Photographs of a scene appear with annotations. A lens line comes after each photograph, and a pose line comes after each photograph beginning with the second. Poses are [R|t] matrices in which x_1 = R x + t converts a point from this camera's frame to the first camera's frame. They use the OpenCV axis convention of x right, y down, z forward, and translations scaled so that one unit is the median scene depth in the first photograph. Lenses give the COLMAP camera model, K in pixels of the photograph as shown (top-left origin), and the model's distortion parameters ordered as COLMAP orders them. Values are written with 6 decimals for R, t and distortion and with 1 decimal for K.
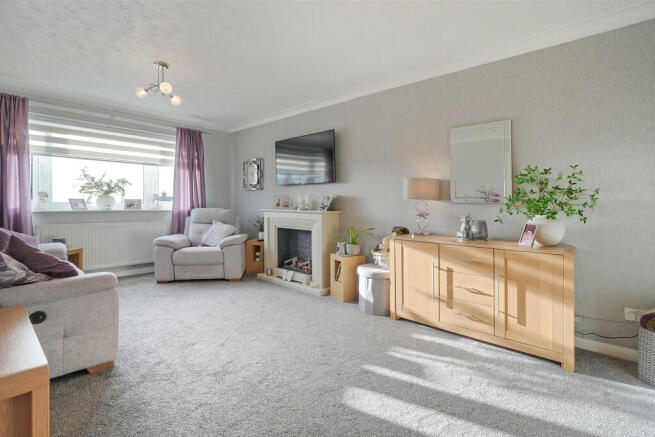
lens RADIAL K [[308.4, 0, 327.9], [0, 308.4, 207.2], [0, 0, 1]] dist [0.000106, 0.000022]
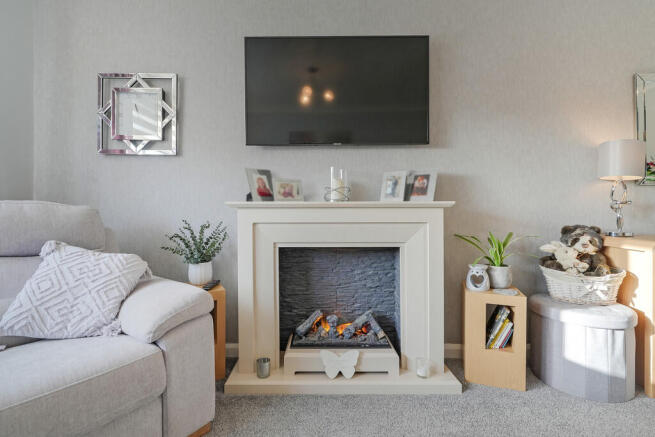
lens RADIAL K [[322.1, 0, 326.7], [0, 322.1, 205.1], [0, 0, 1]] dist [-0.001386, -0.000355]
pose [[0.747594, -0.009541, 0.664088, -0.408639], [0.017392, 0.999835, -0.005213, 0.015072], [-0.663928, 0.015447, 0.747637, 0.669338]]
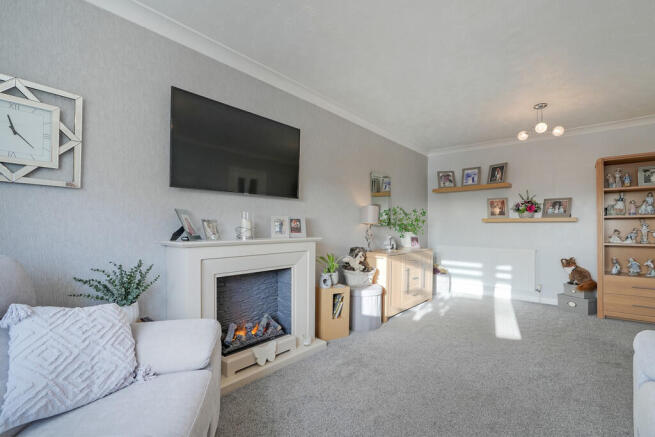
lens RADIAL K [[301.5, 0, 327.5], [0, 301.5, 218.5], [0, 0, 1]] dist [0.000230, 0.000381]
pose [[-0.018717, -0.002045, 0.999823, -0.674442], [-0.008644, 0.999961, 0.001883, -0.032123], [-0.999787, -0.008607, -0.018734, 0.867578]]
